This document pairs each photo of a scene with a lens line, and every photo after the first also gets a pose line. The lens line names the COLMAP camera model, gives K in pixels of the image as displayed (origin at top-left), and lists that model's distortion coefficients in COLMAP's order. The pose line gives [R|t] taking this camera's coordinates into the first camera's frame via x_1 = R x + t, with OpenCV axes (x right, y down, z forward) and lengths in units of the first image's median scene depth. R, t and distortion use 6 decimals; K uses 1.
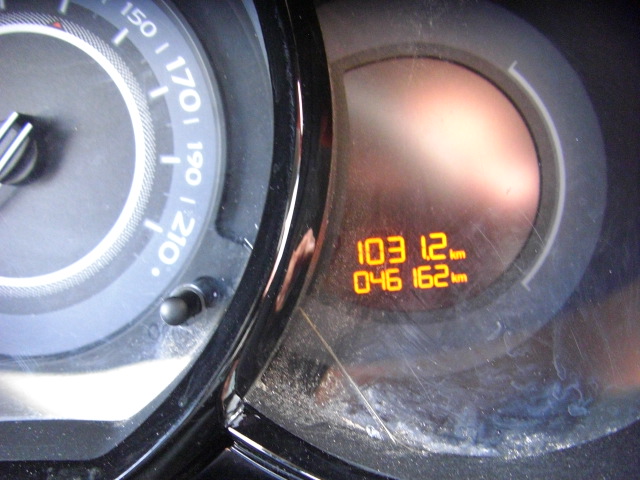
lens RADIAL K [[678.8, 0, 315.0], [0, 678.8, 239.5], [0, 0, 1]] dist [-0.126552, 0.000000]
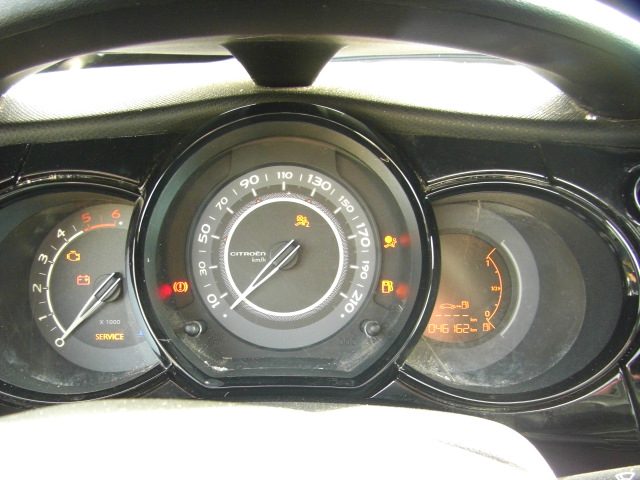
lens RADIAL K [[678.8, 0, 323.6], [0, 678.8, 239.3], [0, 0, 1]] dist [-0.126552, 0.000000]
pose [[0.992906, 0.102192, 0.060781, -0.469743], [-0.094720, 0.988817, -0.115189, 0.063830], [-0.071873, 0.108615, 0.991482, -1.287064]]
